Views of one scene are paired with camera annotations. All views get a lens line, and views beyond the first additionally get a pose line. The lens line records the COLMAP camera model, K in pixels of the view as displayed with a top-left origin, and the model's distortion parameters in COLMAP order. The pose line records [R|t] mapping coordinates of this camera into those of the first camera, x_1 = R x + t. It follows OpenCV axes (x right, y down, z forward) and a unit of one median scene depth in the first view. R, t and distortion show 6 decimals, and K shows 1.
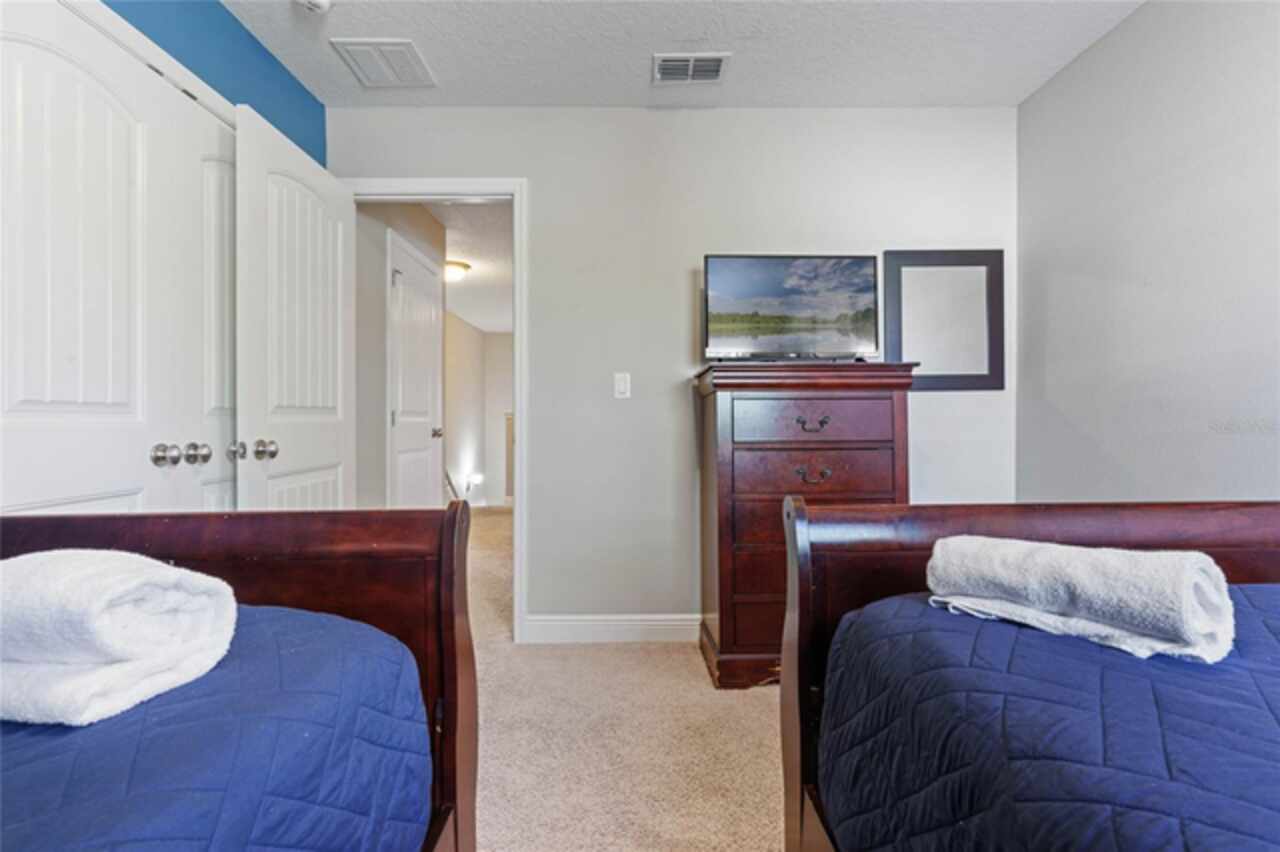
lens RADIAL K [[596.9, 0, 640.0], [0, 596.9, 426.0], [0, 0, 1]] dist [0.000998, 0.000180]
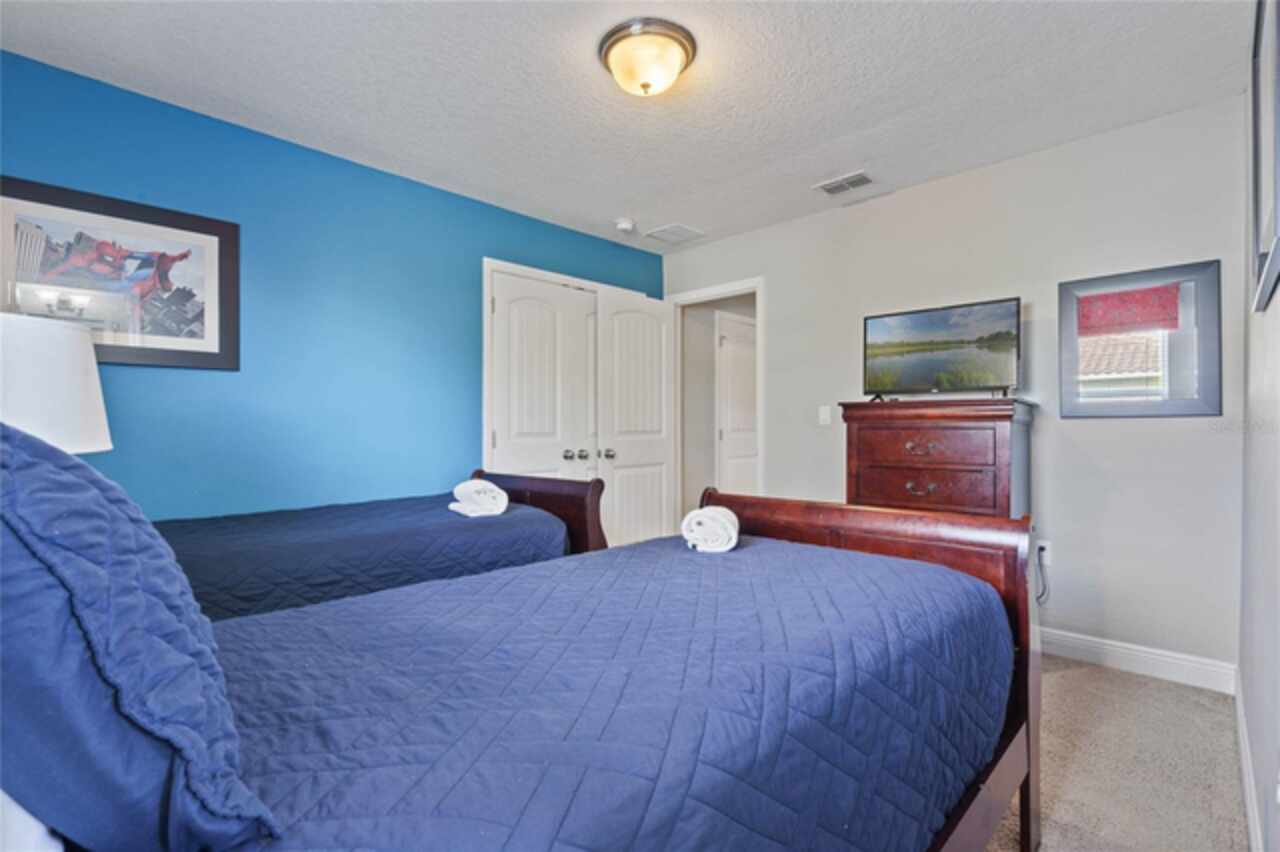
lens RADIAL K [[596.9, 0, 640.0], [0, 596.9, 426.0], [0, 0, 1]] dist [0.000998, 0.000180]
pose [[0.705770, 0.002740, -0.708435, 0.761584], [-0.010509, 0.999923, -0.006602, -0.036701], [0.708363, 0.012104, 0.705745, -0.303178]]
